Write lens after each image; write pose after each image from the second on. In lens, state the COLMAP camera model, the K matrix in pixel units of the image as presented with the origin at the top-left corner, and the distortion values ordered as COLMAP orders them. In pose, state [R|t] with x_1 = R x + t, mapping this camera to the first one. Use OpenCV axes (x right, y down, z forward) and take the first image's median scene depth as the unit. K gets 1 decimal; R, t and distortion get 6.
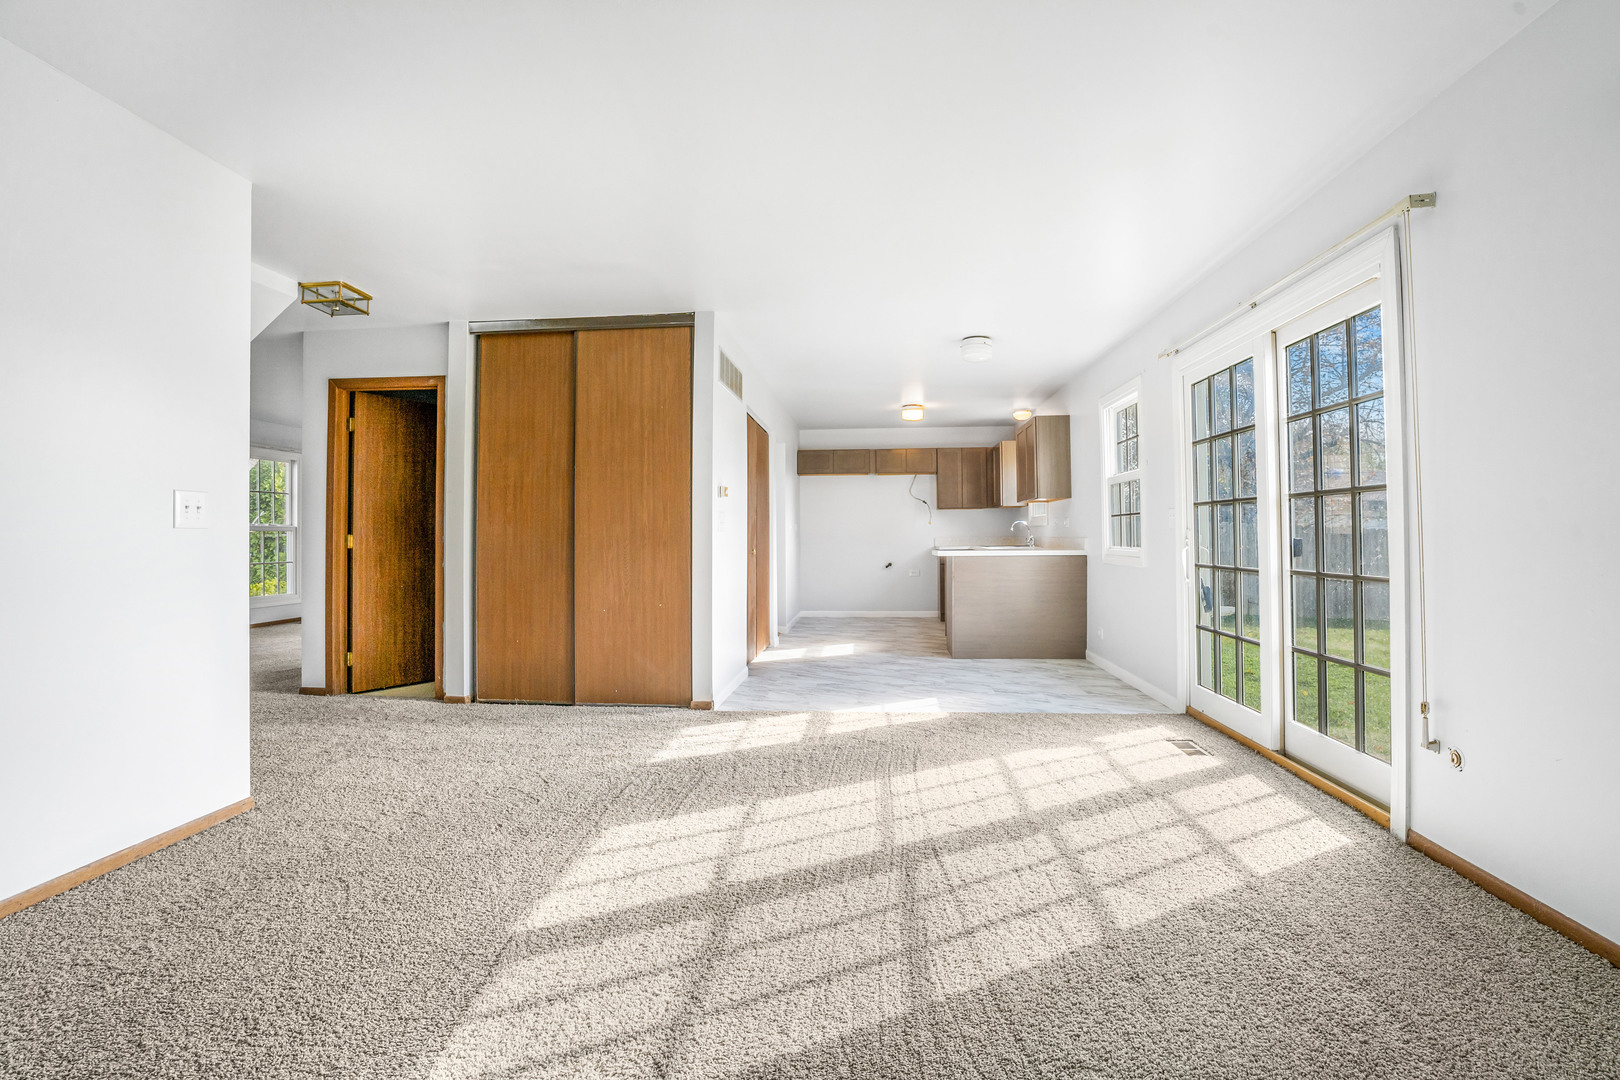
lens RADIAL K [[780.6, 0, 821.4], [0, 780.6, 535.2], [0, 0, 1]] dist [-0.016705, 0.000489]
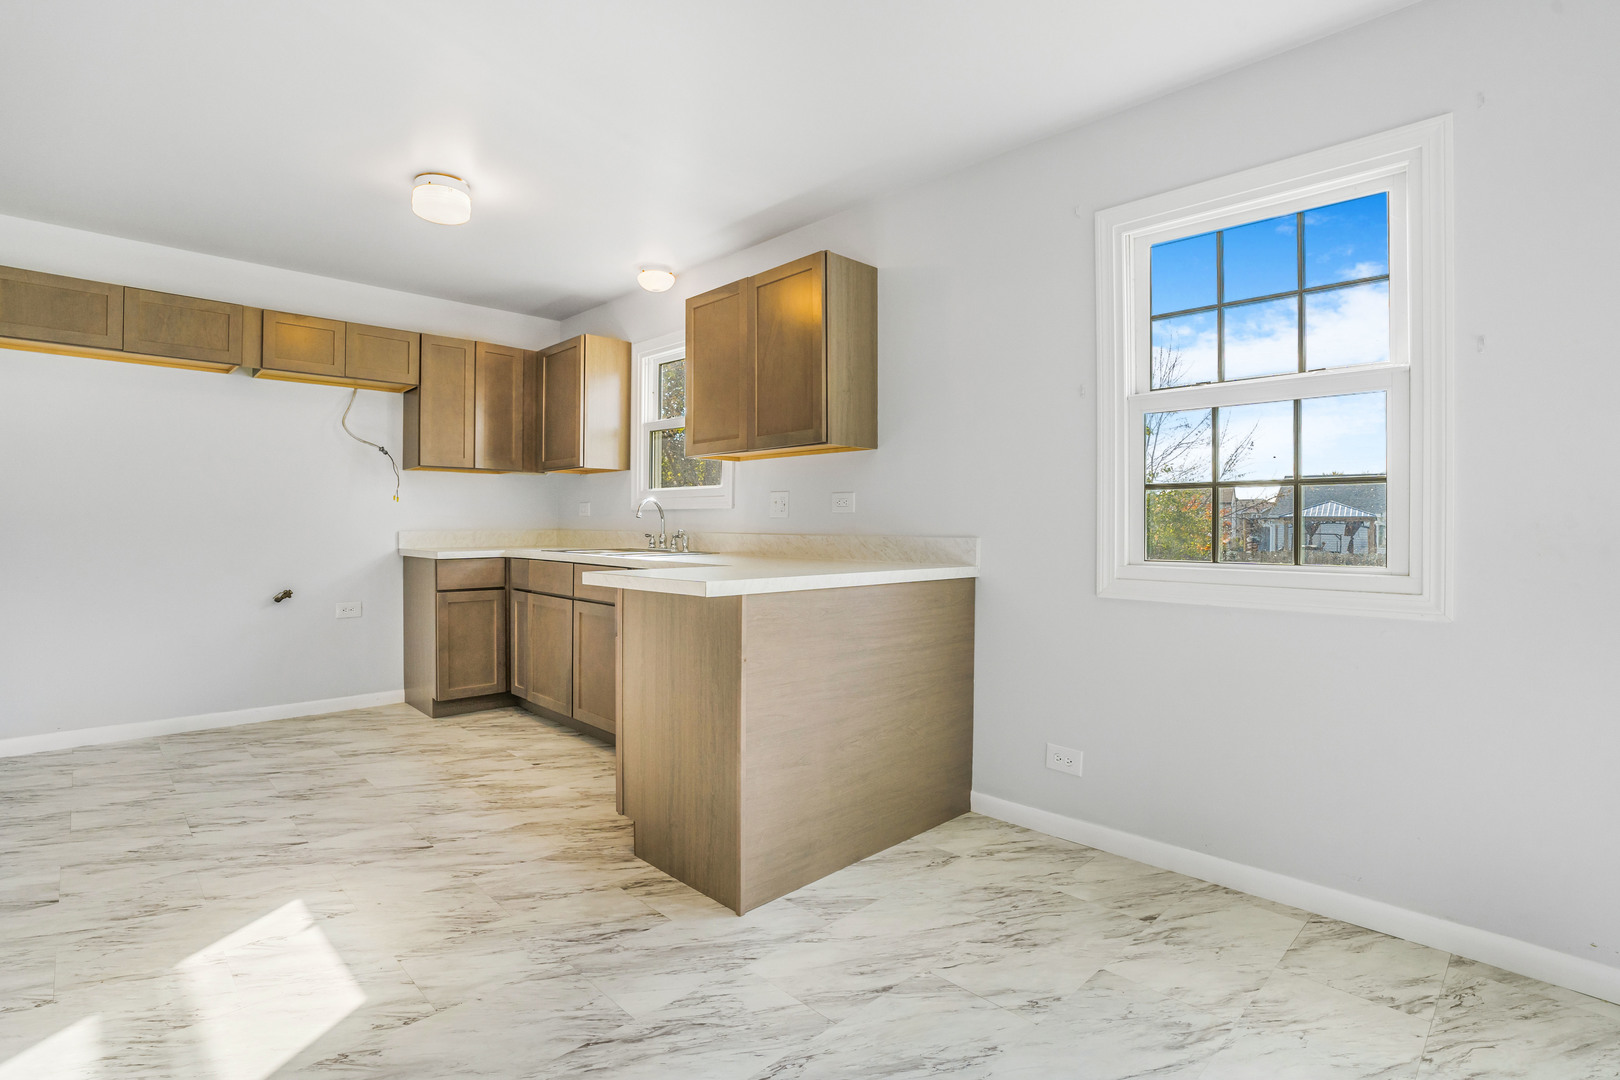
lens RADIAL K [[780.6, 0, 807.8], [0, 780.6, 538.0], [0, 0, 1]] dist [-0.016705, 0.000489]
pose [[0.673743, 0.000750, 0.738965, -0.039119], [-0.010594, 0.999907, 0.008644, 0.000634], [-0.738889, -0.013652, 0.673688, 0.616523]]
